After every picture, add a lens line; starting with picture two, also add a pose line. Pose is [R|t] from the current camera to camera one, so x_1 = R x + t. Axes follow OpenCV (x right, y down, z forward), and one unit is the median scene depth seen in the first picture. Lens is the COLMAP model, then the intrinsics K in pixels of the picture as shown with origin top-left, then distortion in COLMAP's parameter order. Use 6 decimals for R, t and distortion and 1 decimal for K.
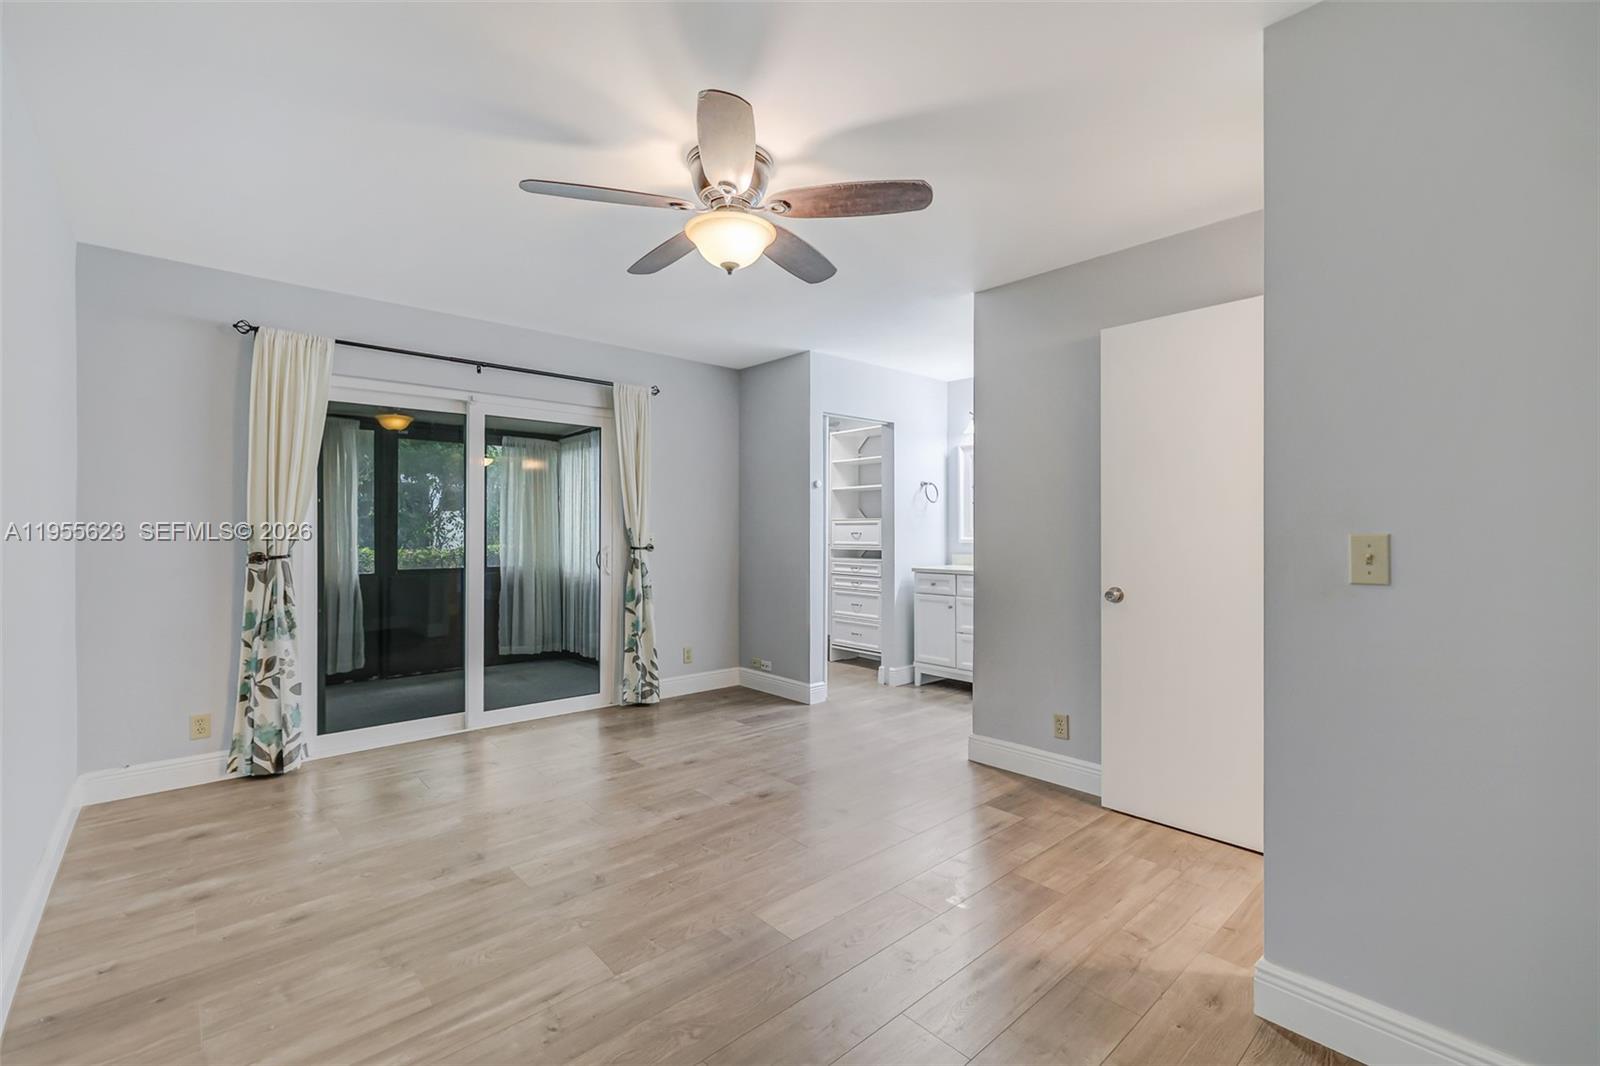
lens RADIAL K [[685.8, 0, 770.5], [0, 685.8, 534.0], [0, 0, 1]] dist [0.001558, 0.000083]
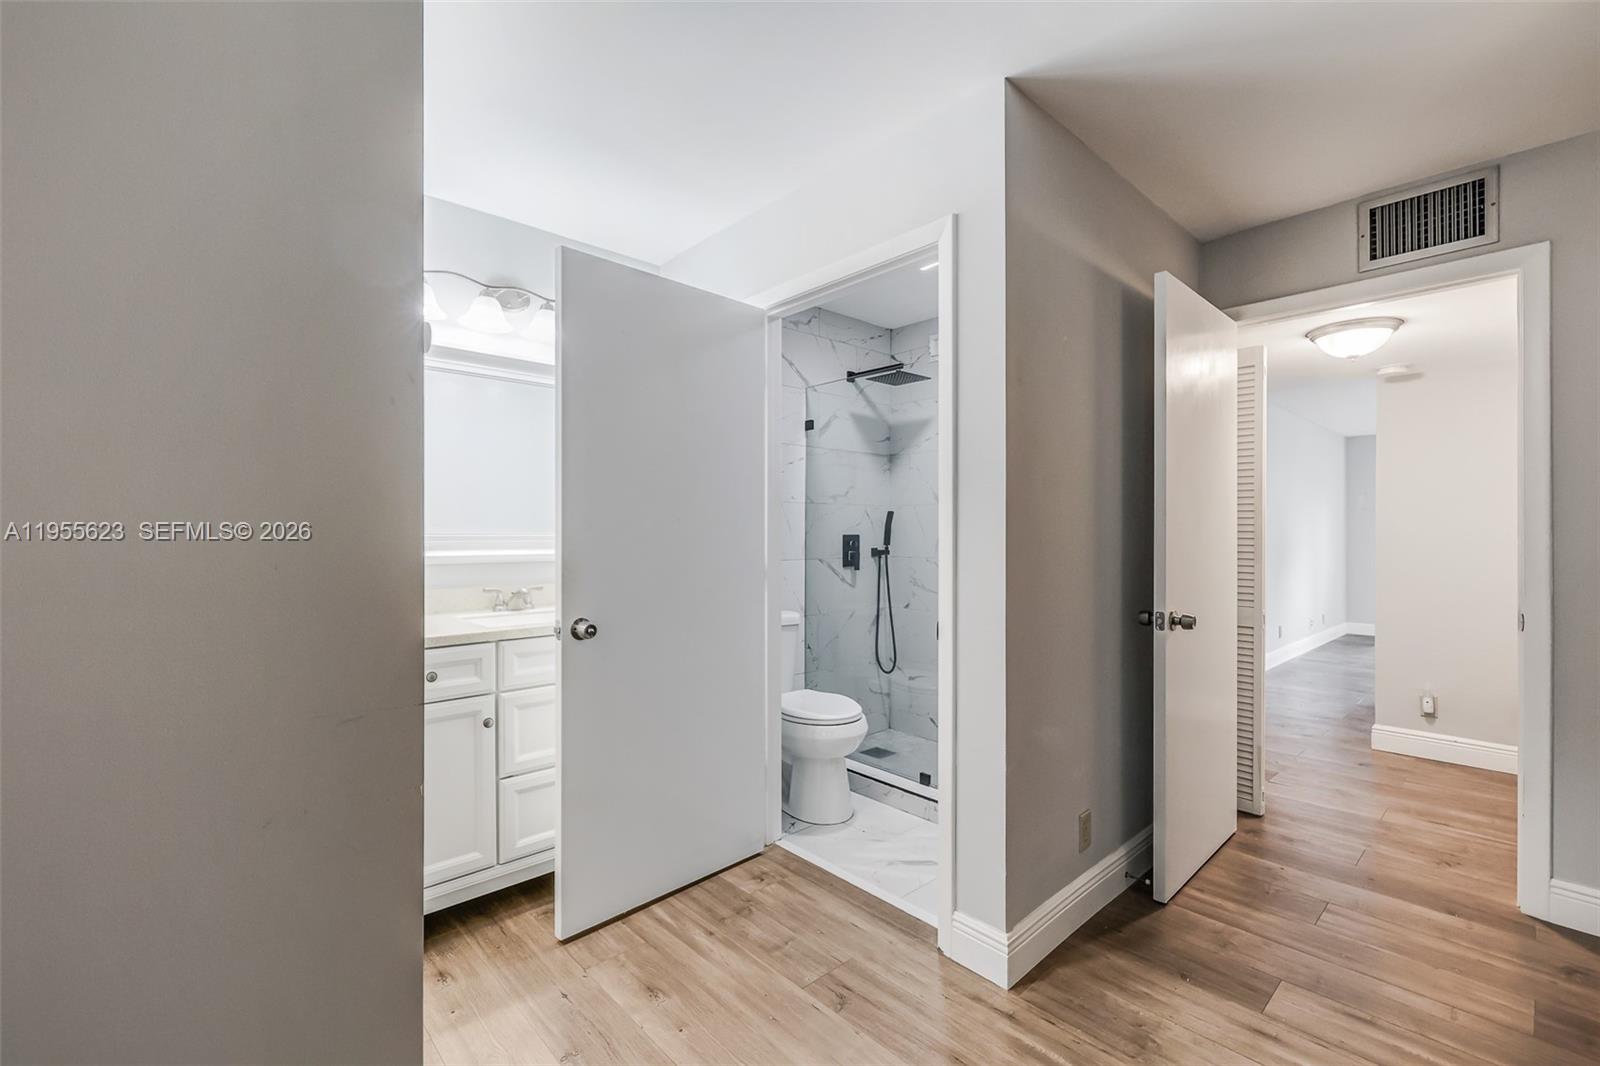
lens RADIAL K [[685.8, 0, 770.5], [0, 685.8, 534.0], [0, 0, 1]] dist [0.001558, 0.000083]
pose [[-0.018689, -0.000284, 0.999825, -0.262844], [0.003465, 0.999994, 0.000349, -0.010506], [-0.999819, 0.003471, -0.018687, 1.452347]]
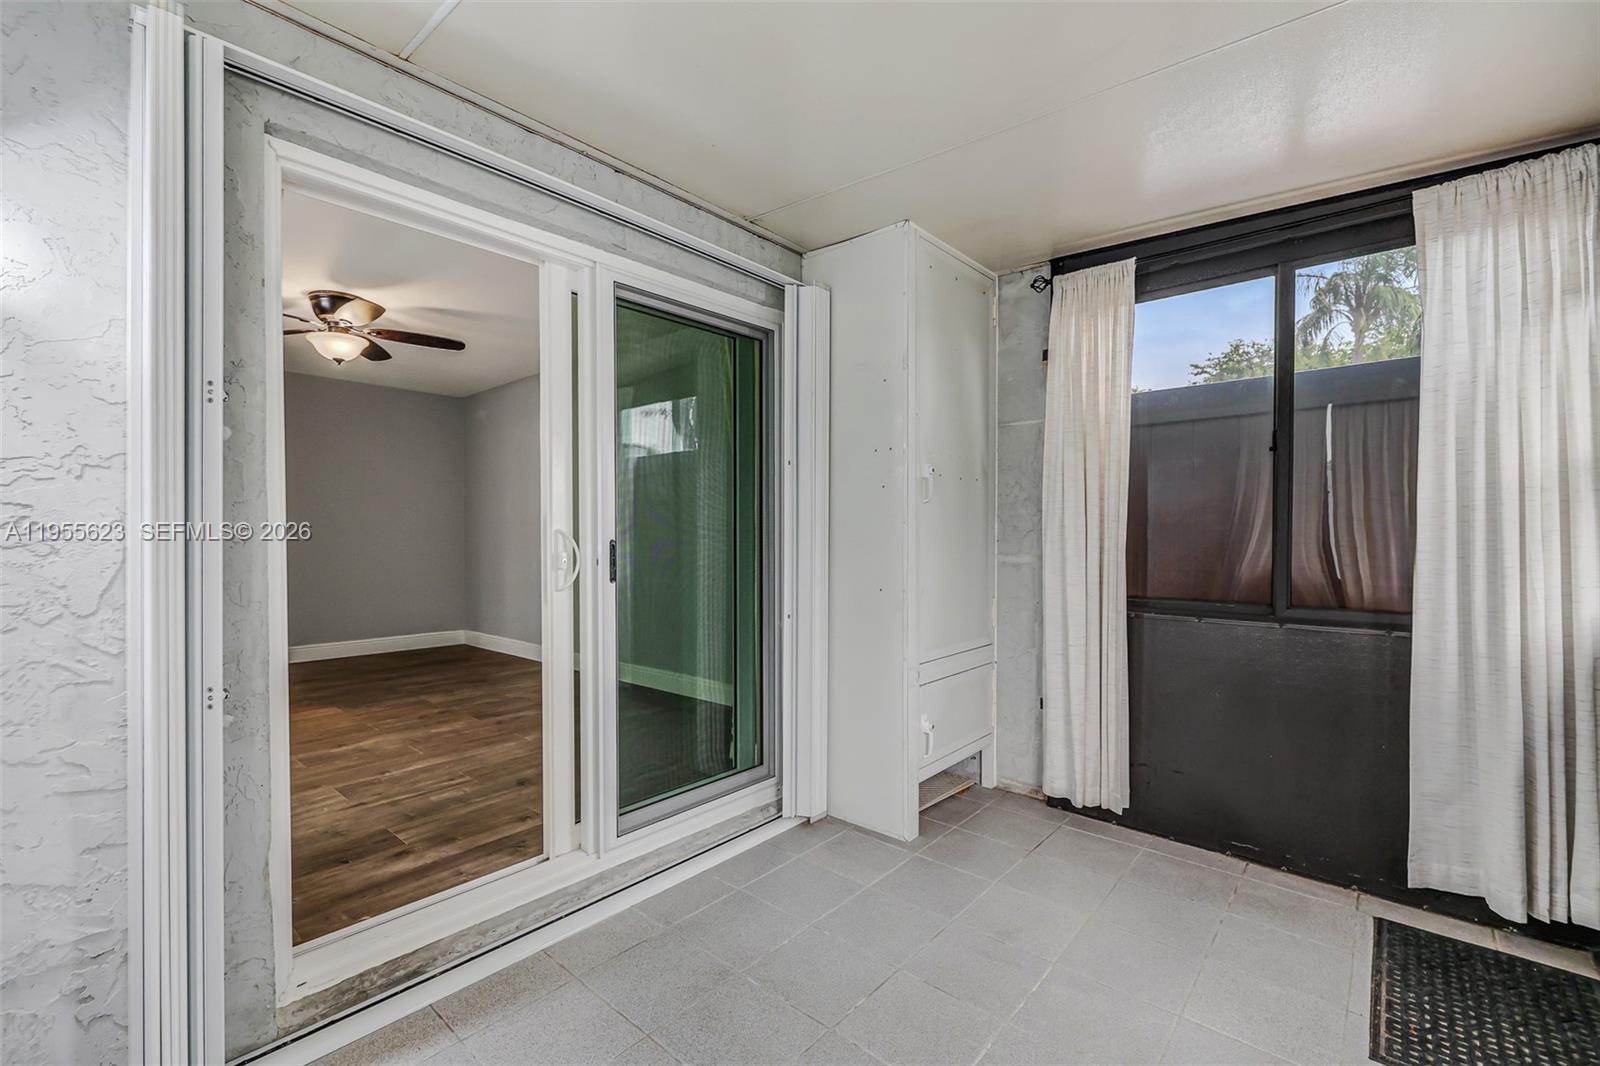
lens RADIAL K [[685.8, 0, 770.5], [0, 685.8, 534.0], [0, 0, 1]] dist [0.001558, 0.000083]
pose [[-0.991920, 0.002554, -0.126842, -0.723572], [0.001845, 0.999982, 0.005709, 0.024817], [0.126854, 0.005428, -0.991907, 2.262055]]
